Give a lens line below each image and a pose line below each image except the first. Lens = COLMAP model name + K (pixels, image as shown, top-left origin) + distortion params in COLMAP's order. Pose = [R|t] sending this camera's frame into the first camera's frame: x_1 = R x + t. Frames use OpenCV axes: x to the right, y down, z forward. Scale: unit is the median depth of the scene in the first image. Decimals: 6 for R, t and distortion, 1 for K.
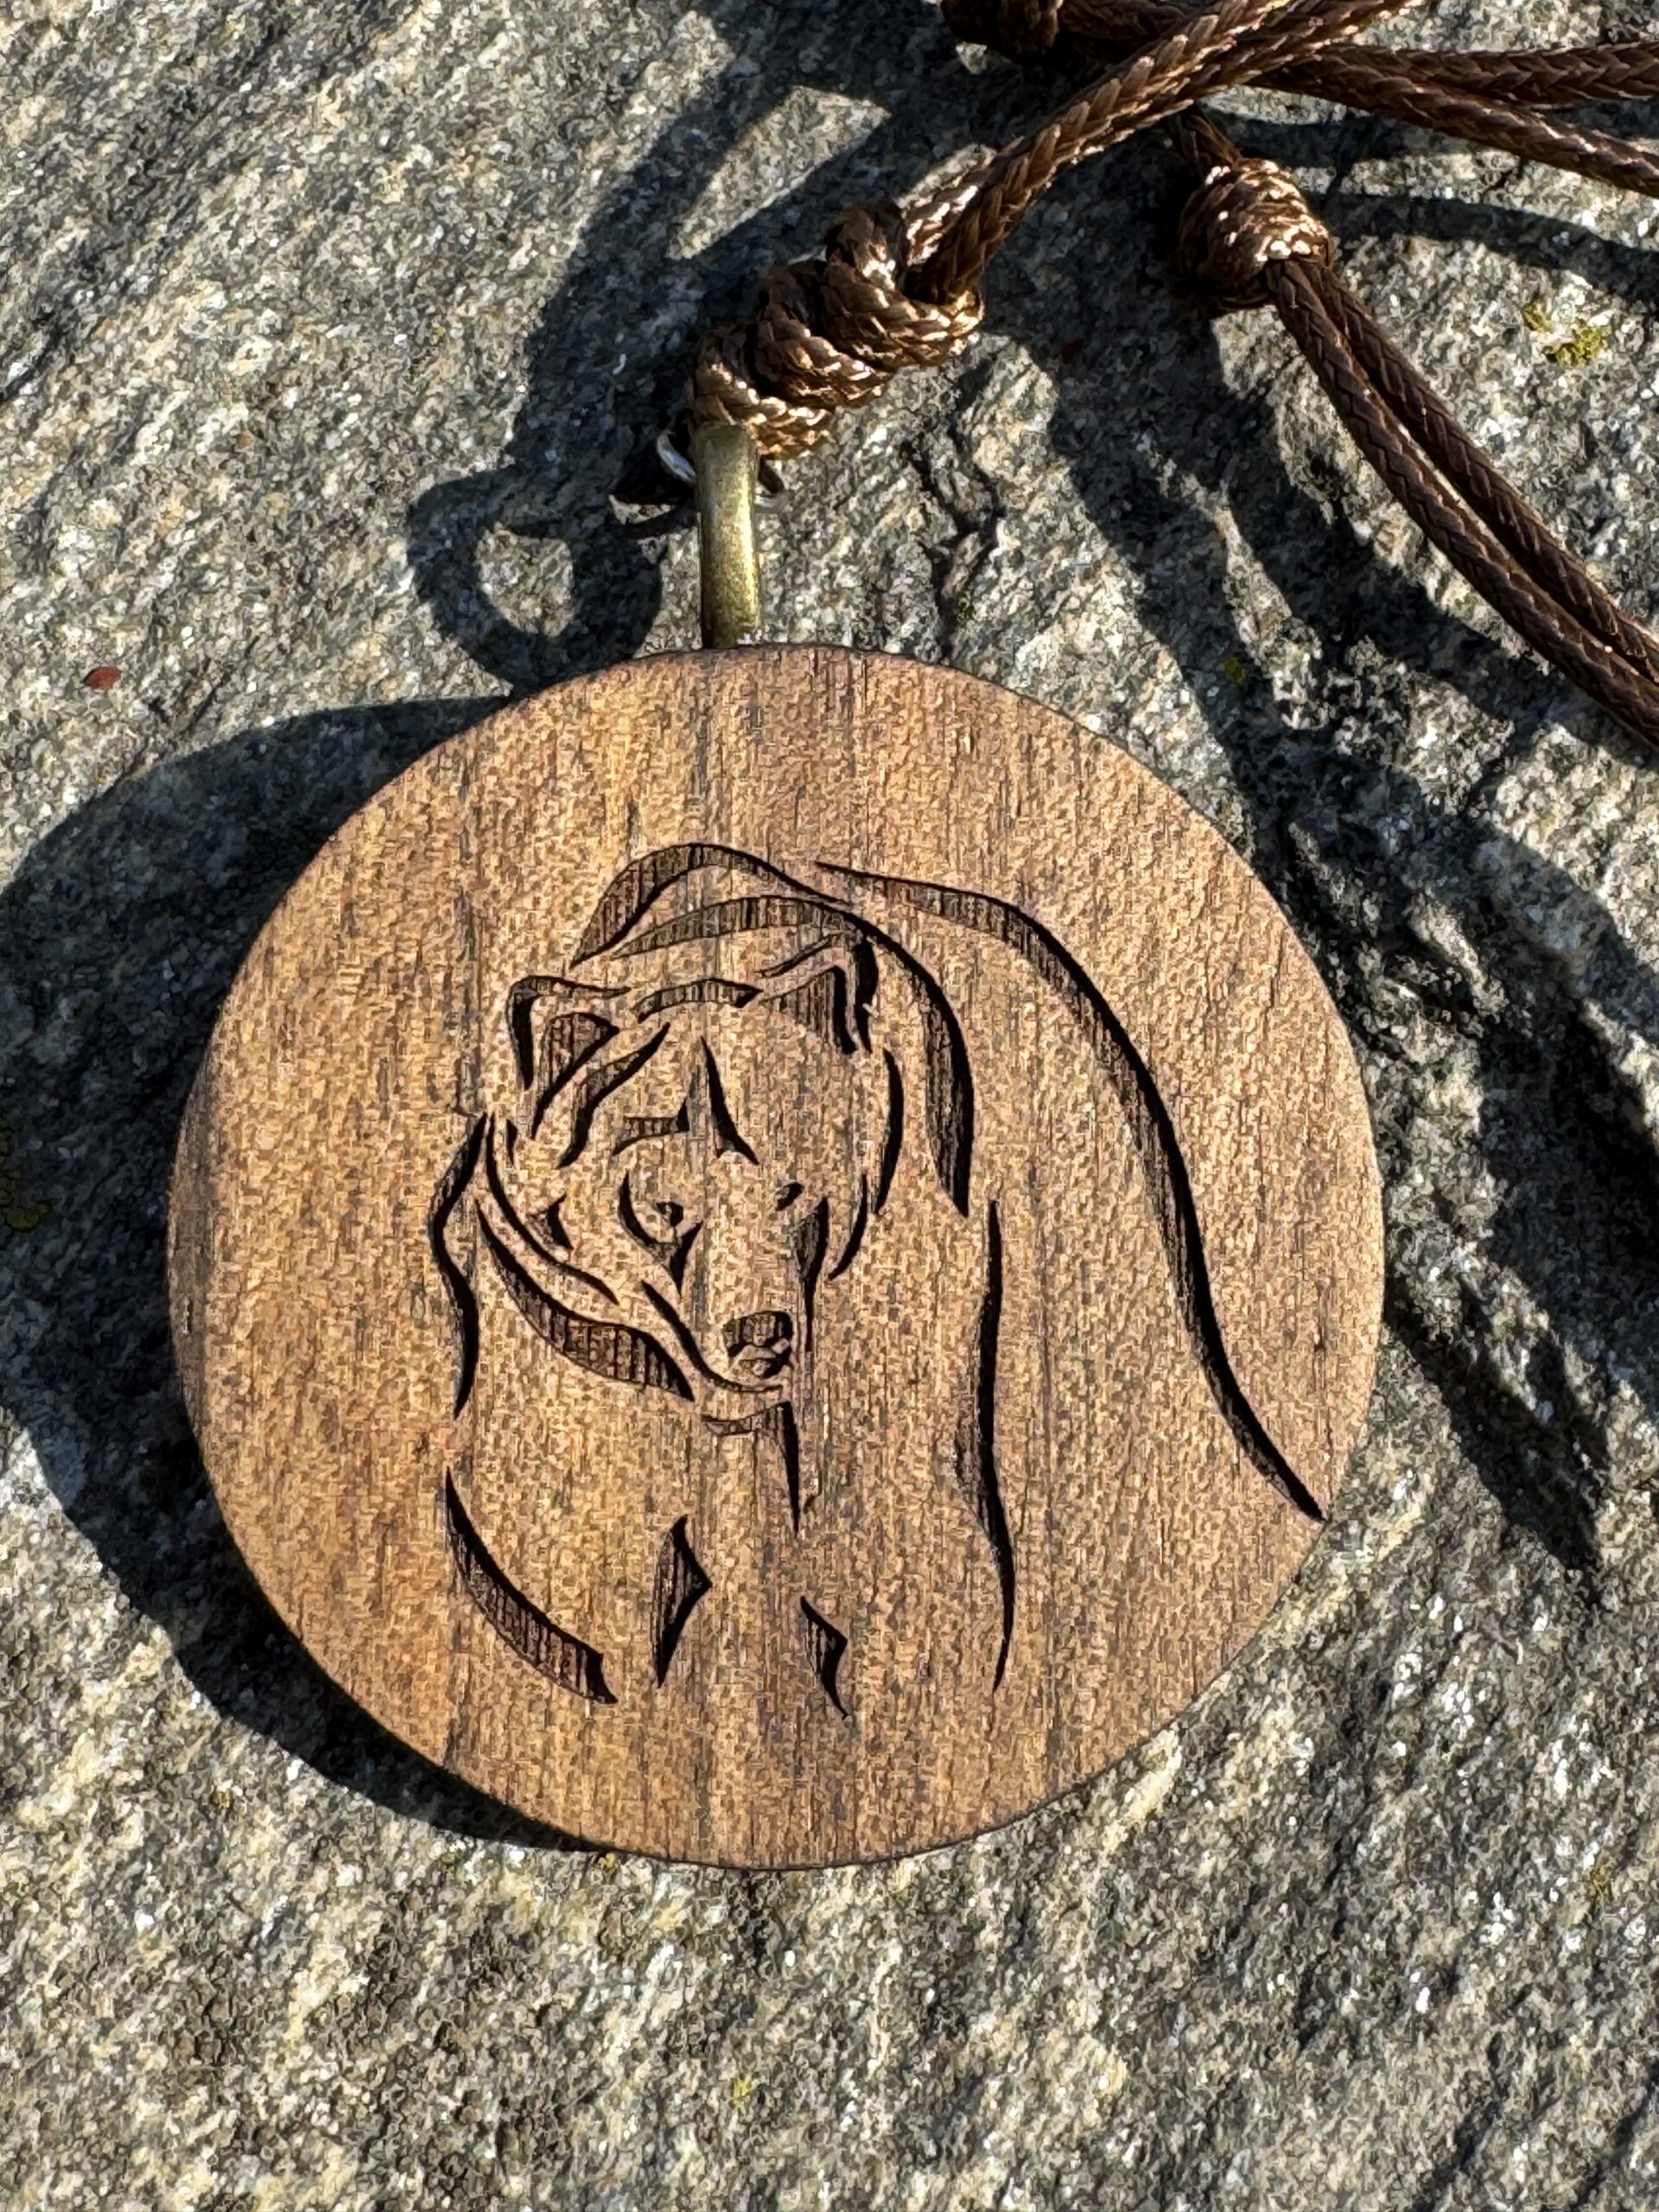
lens RADIAL K [[3182.5, 0, 836.1], [0, 3182.5, 888.8], [0, 0, 1]] dist [-0.003197, 0.000000]
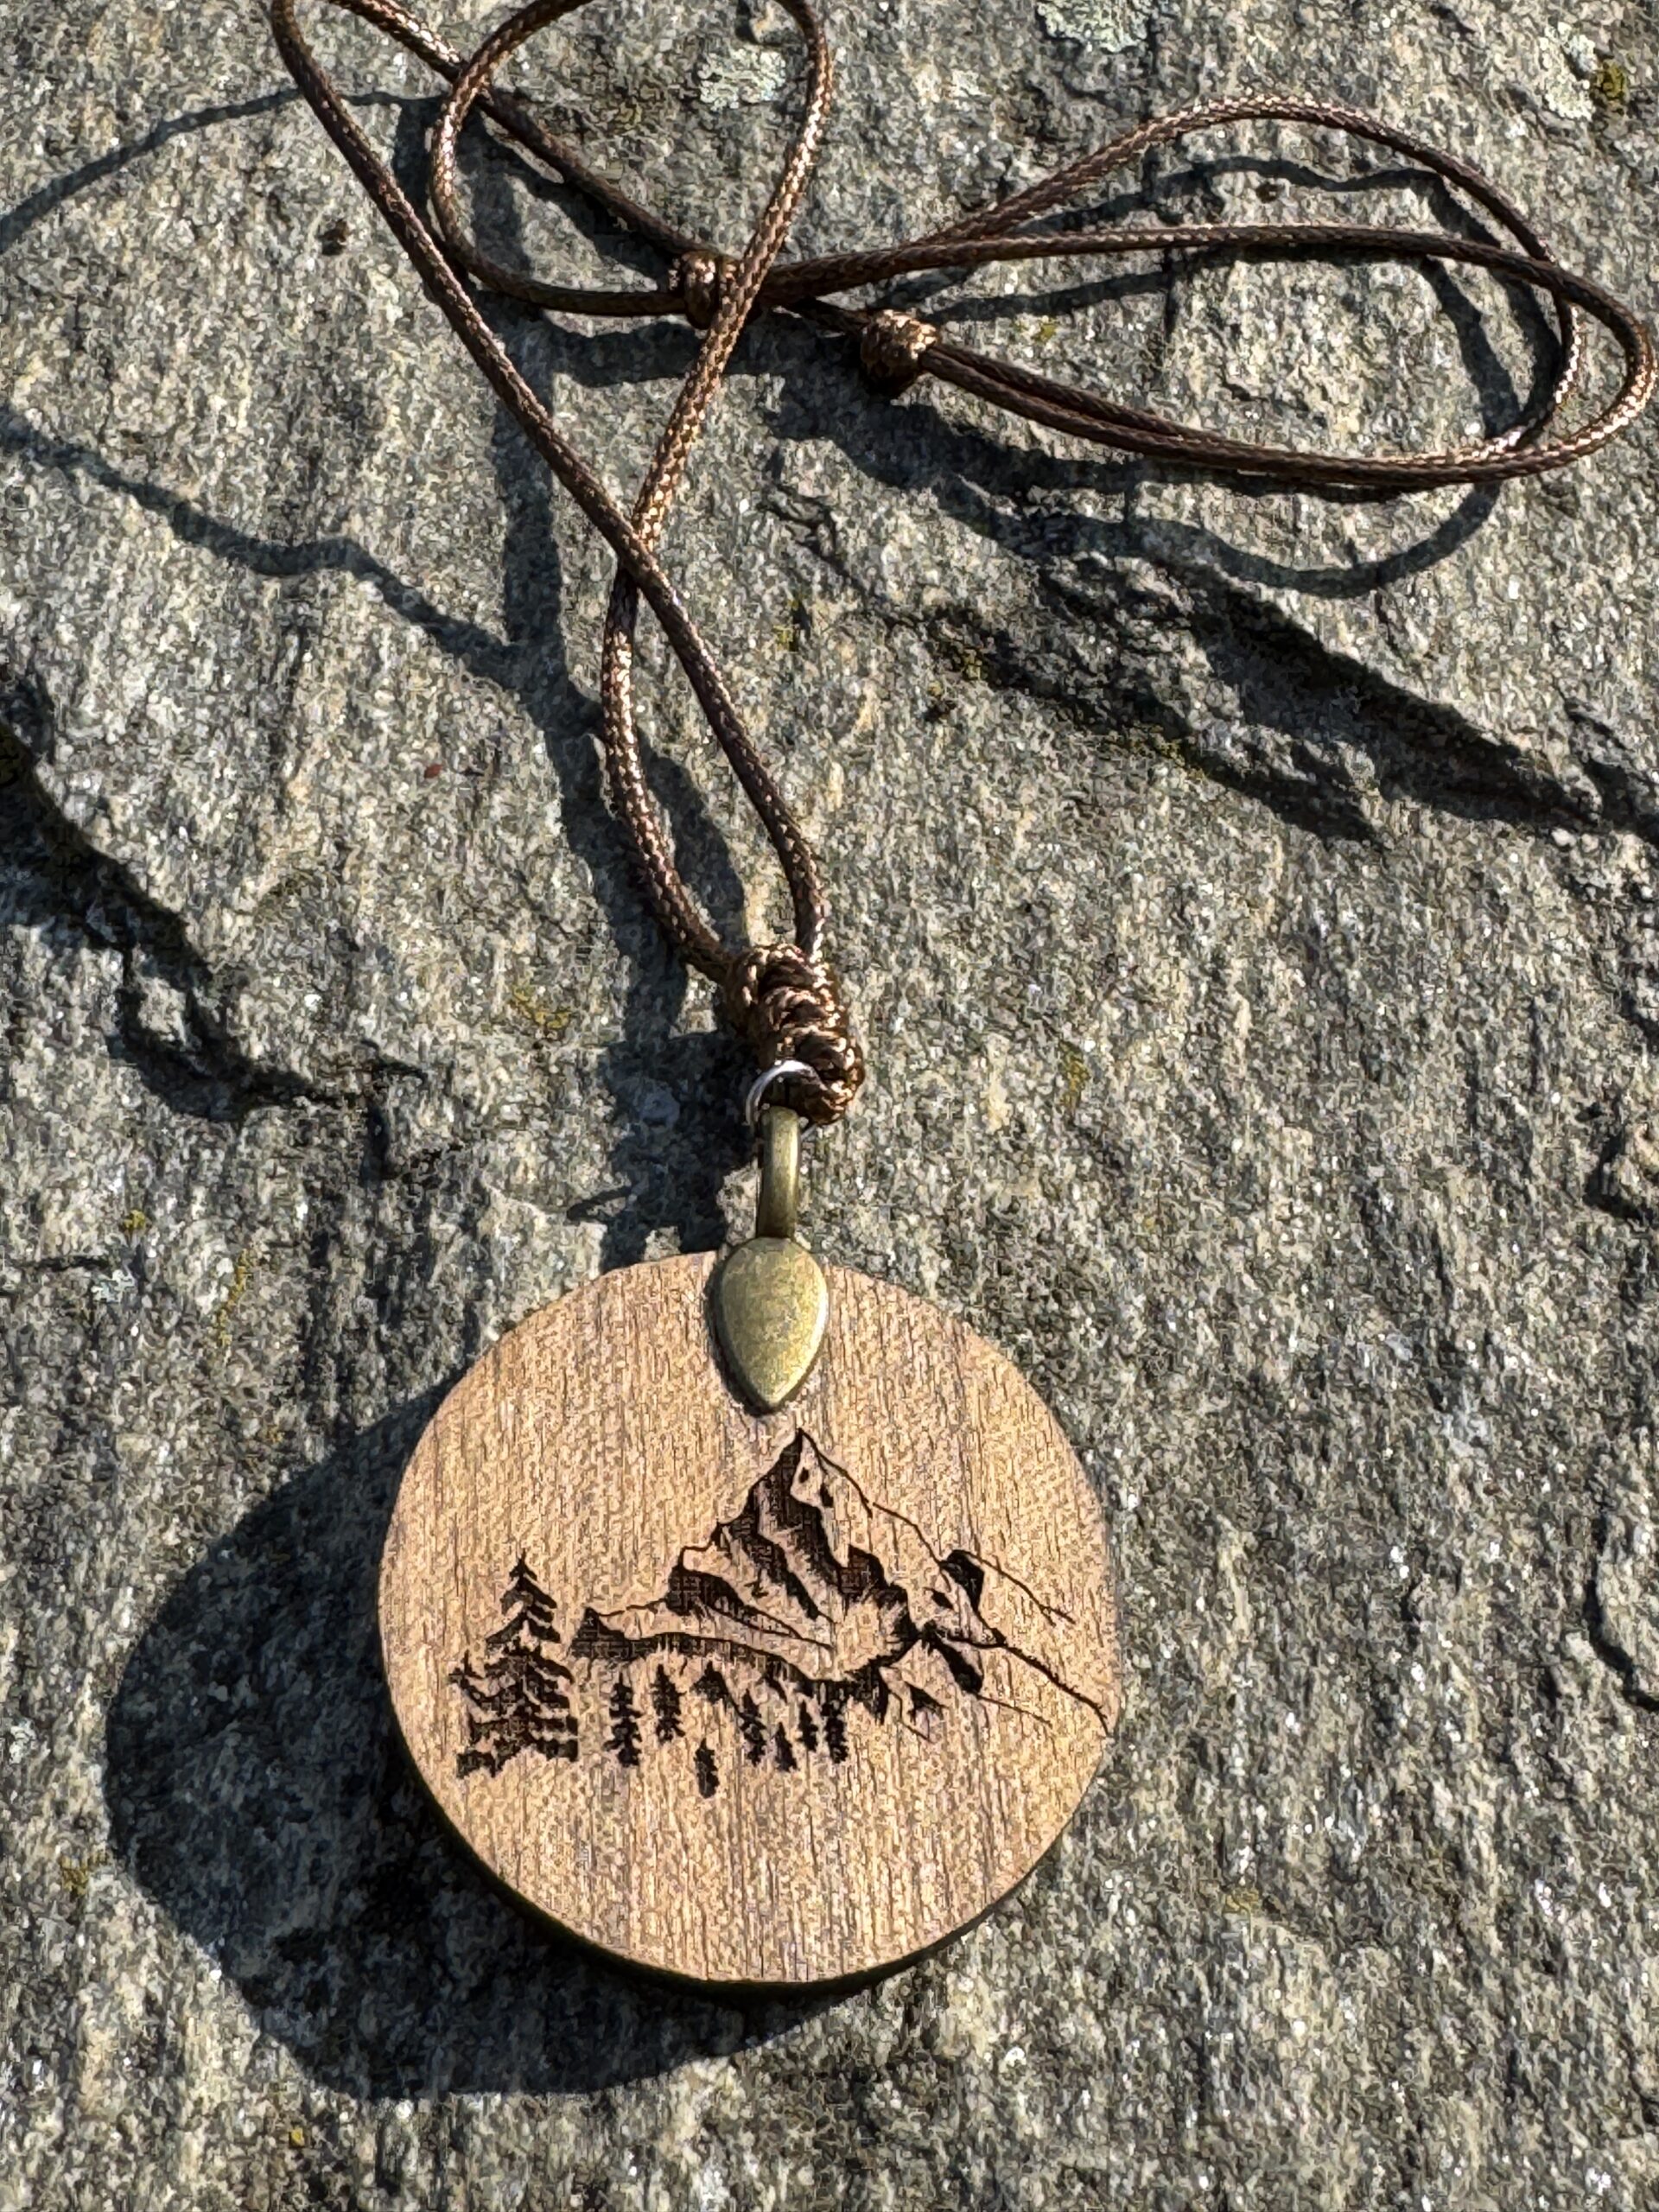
lens RADIAL K [[3190.6, 0, 847.6], [0, 3190.6, 841.0], [0, 0, 1]] dist [-0.005227, 0.000000]
pose [[0.857699, -0.391181, 0.333662, -0.672366], [0.461439, 0.871888, -0.163968, 0.381646], [-0.226774, 0.294600, 0.928323, -0.712579]]
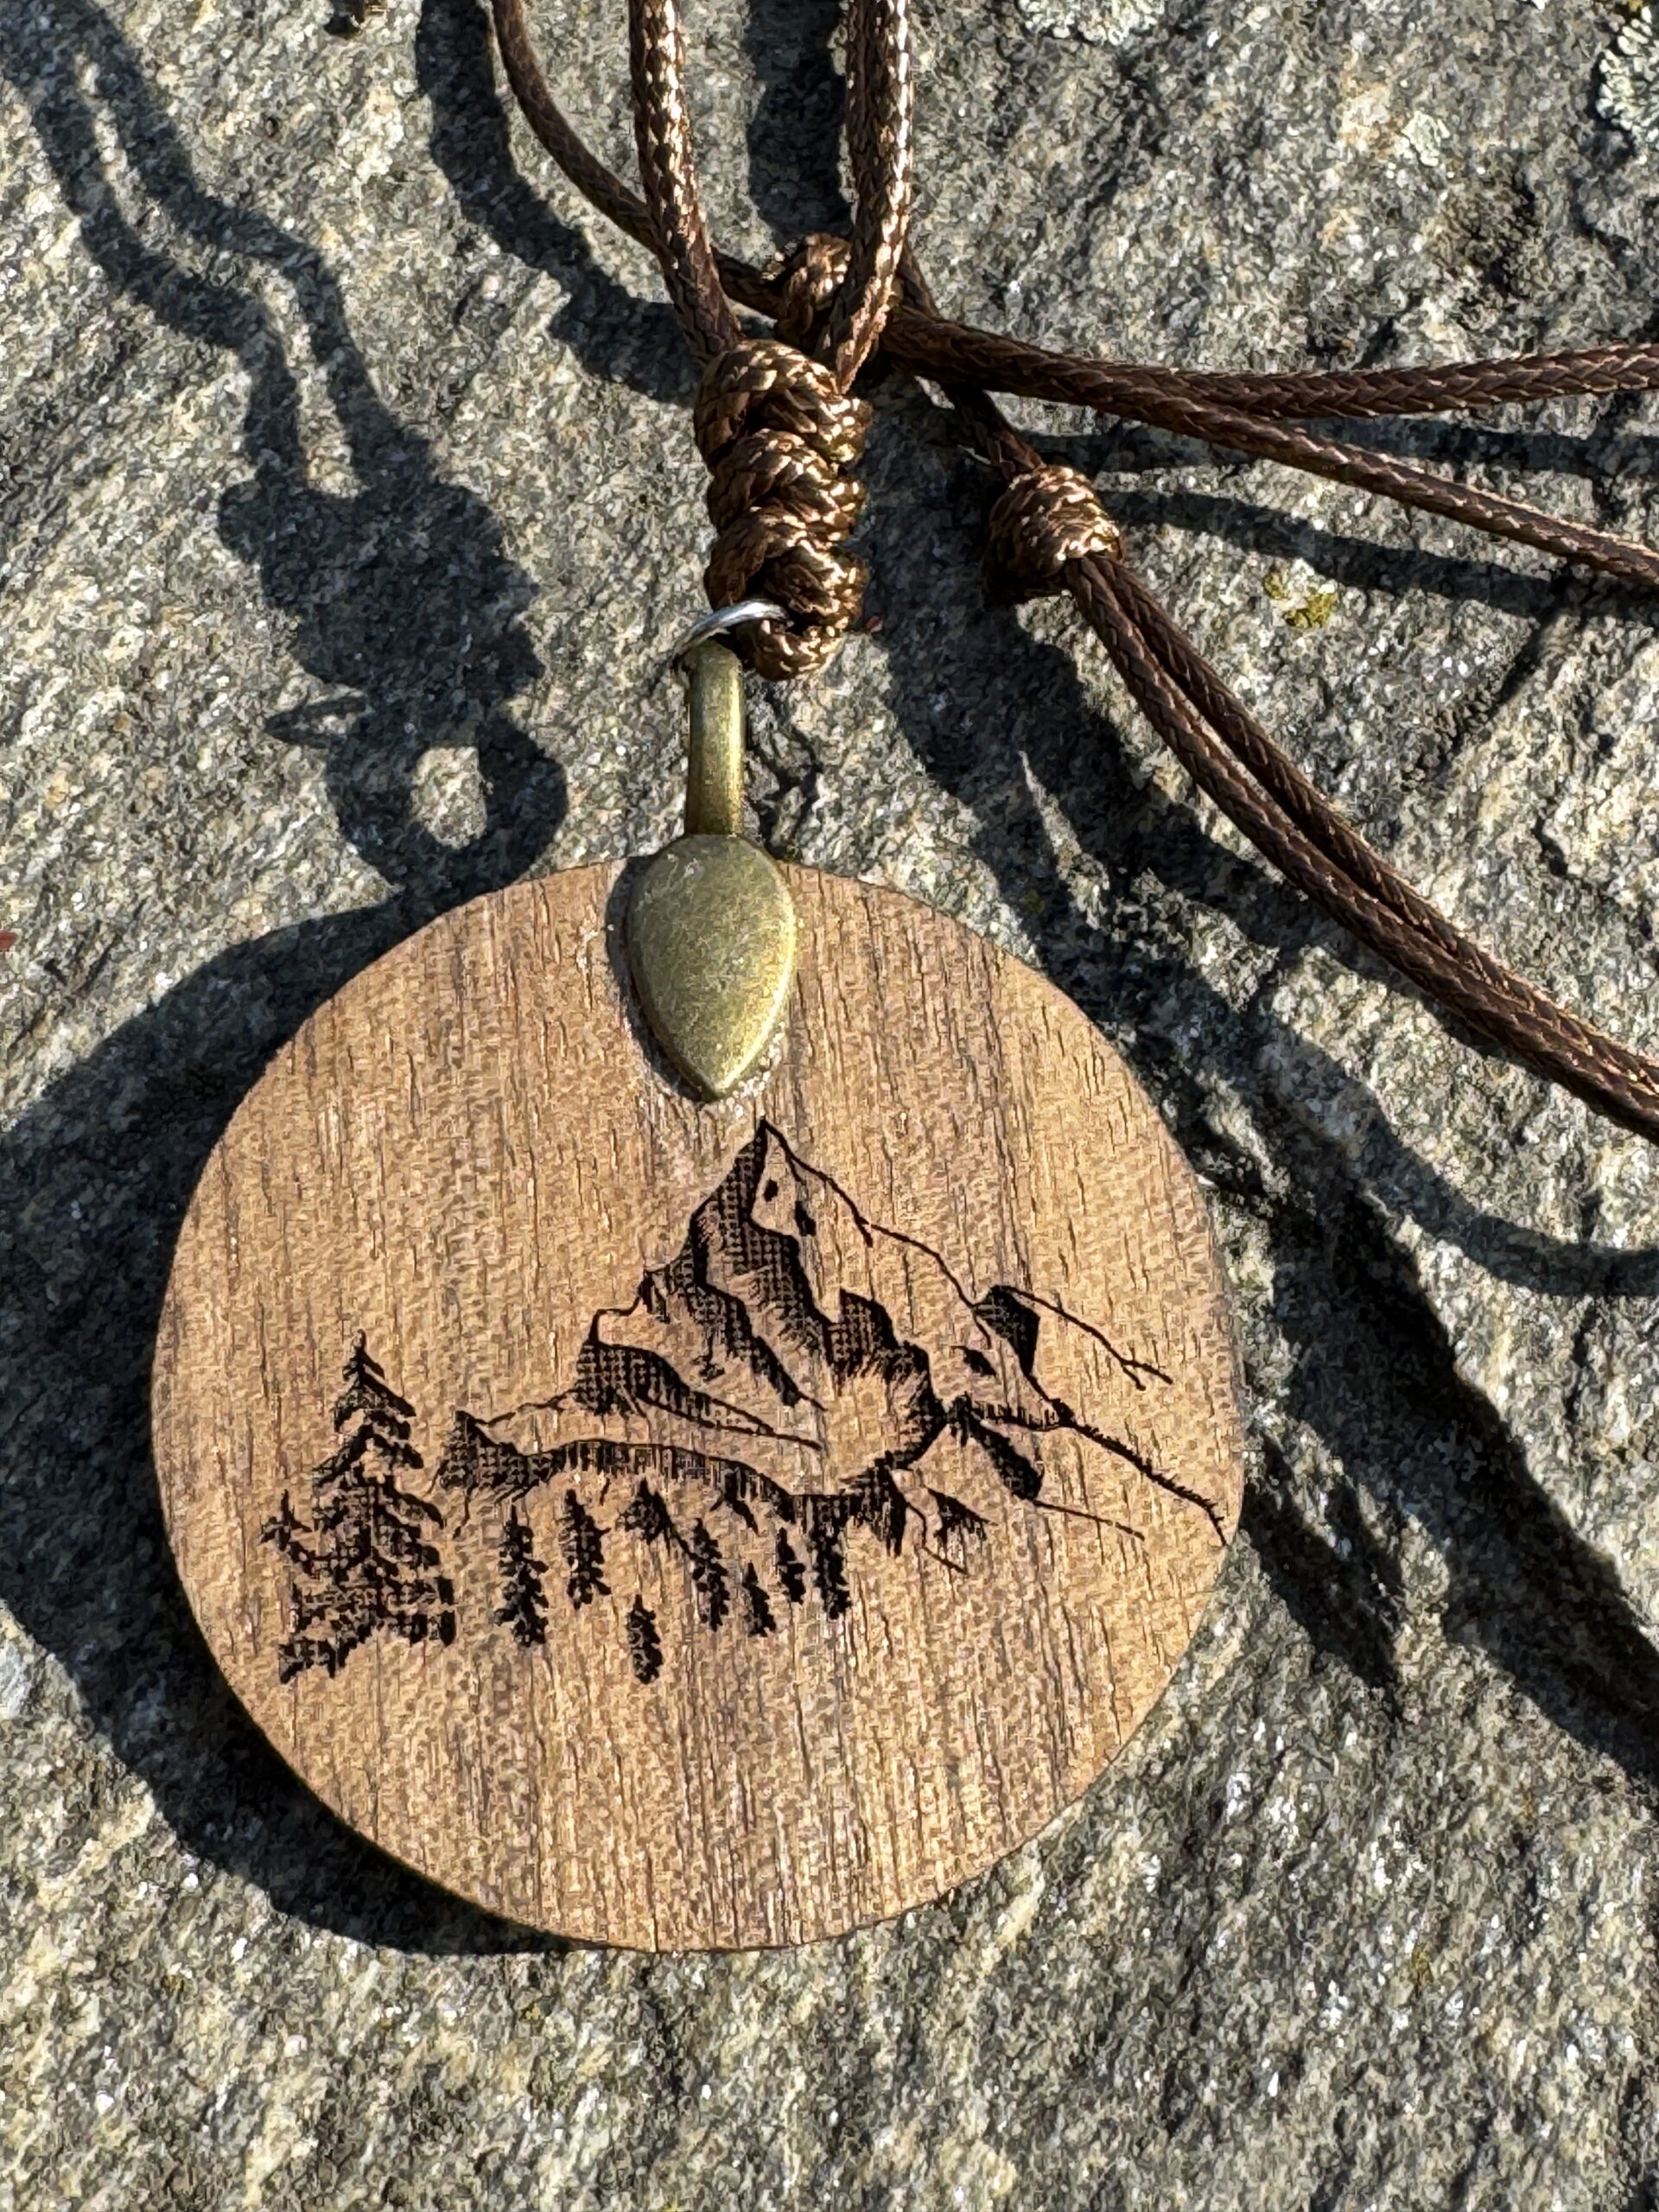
lens RADIAL K [[3182.5, 0, 845.2], [0, 3182.5, 890.8], [0, 0, 1]] dist [-0.003197, 0.000000]
pose [[0.990761, -0.030833, 0.132071, -0.093471], [0.041135, 0.996259, -0.076004, 0.010615], [-0.129233, 0.080735, 0.988322, -0.109996]]
